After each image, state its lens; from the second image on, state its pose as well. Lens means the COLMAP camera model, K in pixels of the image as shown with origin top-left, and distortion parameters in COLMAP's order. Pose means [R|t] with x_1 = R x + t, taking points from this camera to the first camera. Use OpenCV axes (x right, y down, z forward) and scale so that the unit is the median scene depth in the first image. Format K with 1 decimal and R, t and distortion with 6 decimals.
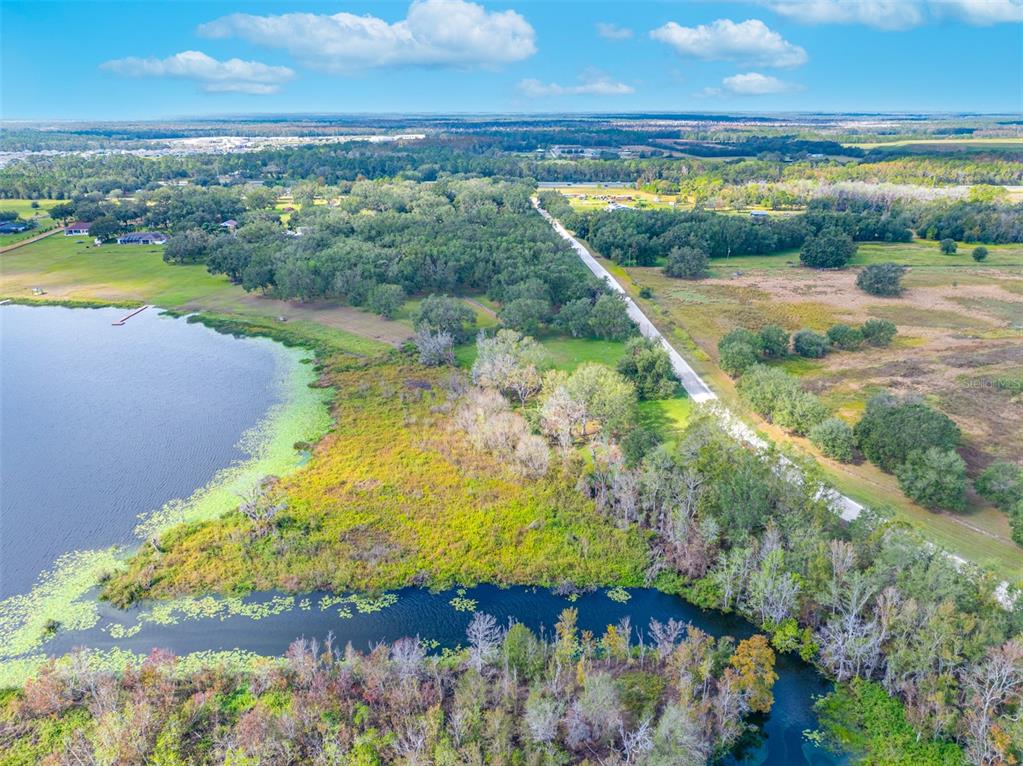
lens RADIAL K [[722.2, 0, 511.5], [0, 722.2, 383.0], [0, 0, 1]] dist [-0.009280, 0.008629]
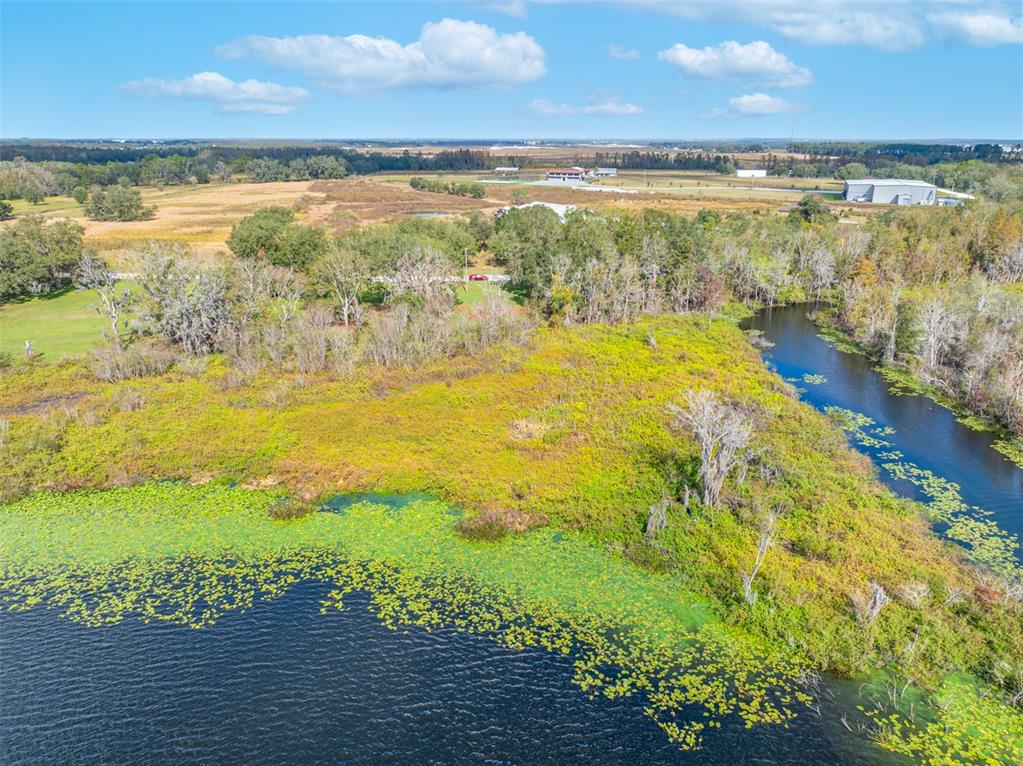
lens RADIAL K [[722.2, 0, 511.5], [0, 722.2, 383.0], [0, 0, 1]] dist [-0.009280, 0.008629]
pose [[0.075251, -0.312544, 0.946918, -0.755992], [0.356219, 0.895377, 0.267224, -0.037974], [-0.931367, 0.317201, 0.178712, 0.988374]]
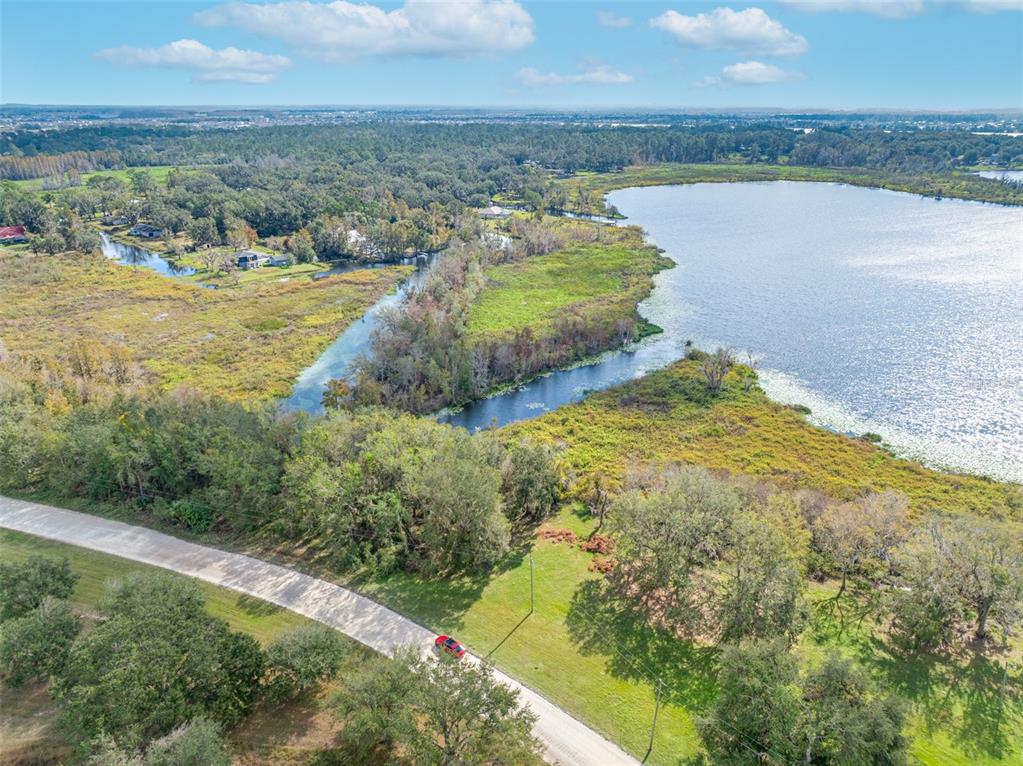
lens RADIAL K [[722.2, 0, 511.5], [0, 722.2, 383.0], [0, 0, 1]] dist [-0.009280, 0.008629]
pose [[-0.769783, 0.242355, -0.590506, 0.678415], [-0.223000, 0.764712, 0.604555, -0.491782], [0.598084, 0.597059, -0.534617, 1.433156]]
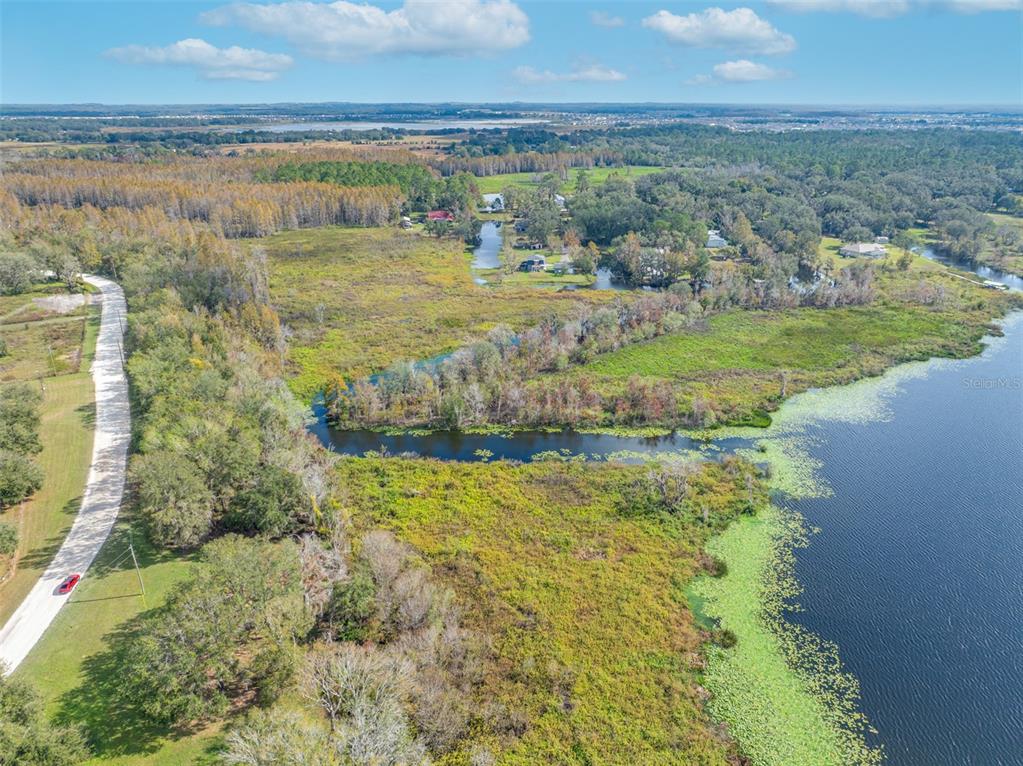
lens RADIAL K [[722.2, 0, 511.5], [0, 722.2, 383.0], [0, 0, 1]] dist [-0.009280, 0.008629]
pose [[-0.997598, -0.015701, 0.067461, -0.178108], [0.034175, 0.735583, 0.676572, -0.625564], [-0.060246, 0.677253, -0.733280, 1.620877]]
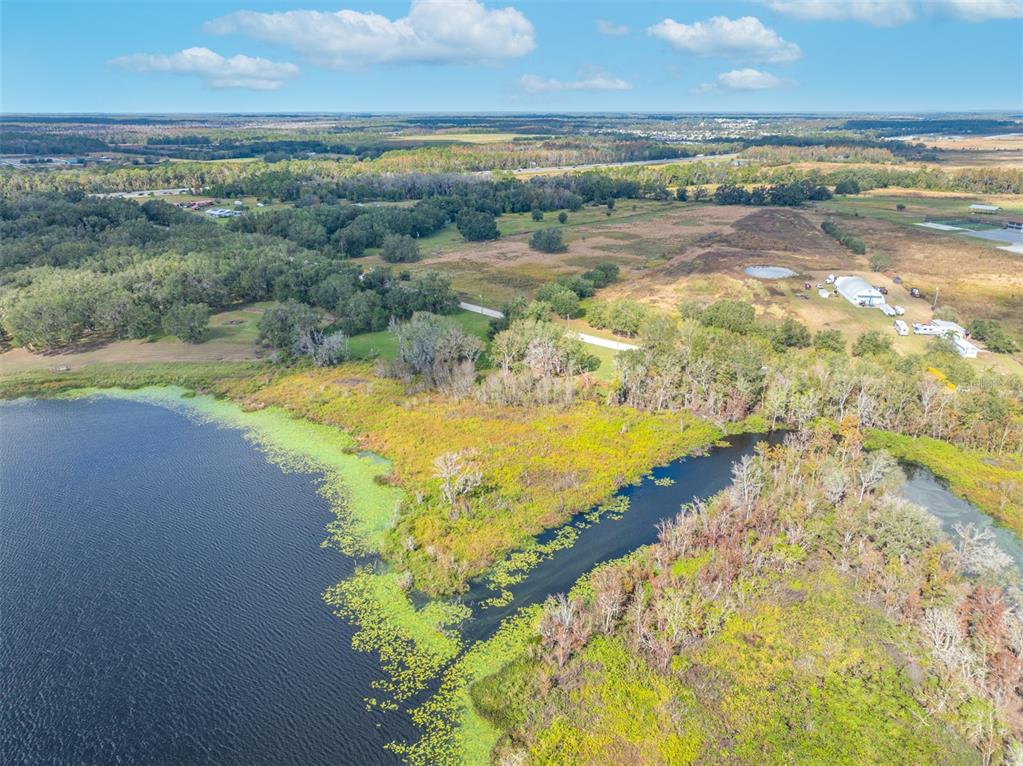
lens RADIAL K [[722.2, 0, 511.5], [0, 722.2, 383.0], [0, 0, 1]] dist [-0.009280, 0.008629]
pose [[0.742197, -0.237026, 0.626867, -0.886815], [0.239552, 0.967401, 0.082162, -0.037285], [-0.625906, 0.089187, 0.774782, 0.111936]]
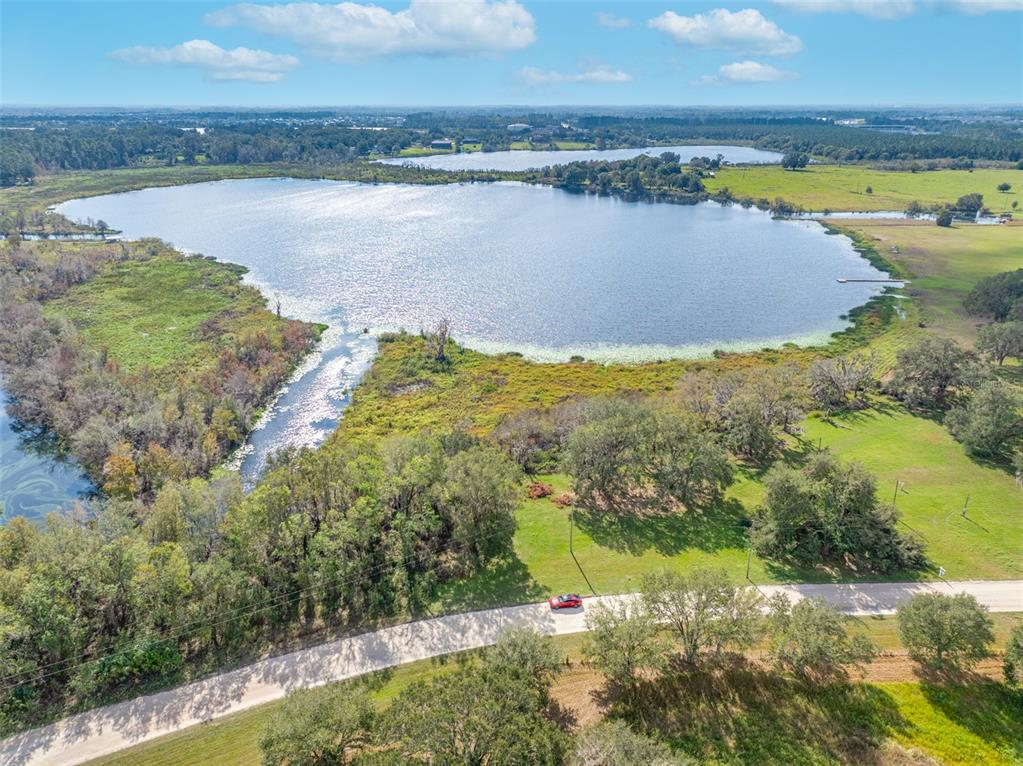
lens RADIAL K [[725.5, 0, 512.0], [0, 725.5, 369.5], [0, 0, 1]] dist [-0.001863, -0.000956]
pose [[-0.059119, 0.357113, -0.932188, 0.980632], [-0.360045, 0.863339, 0.353571, -0.331675], [0.931060, 0.356533, 0.077537, 1.006001]]
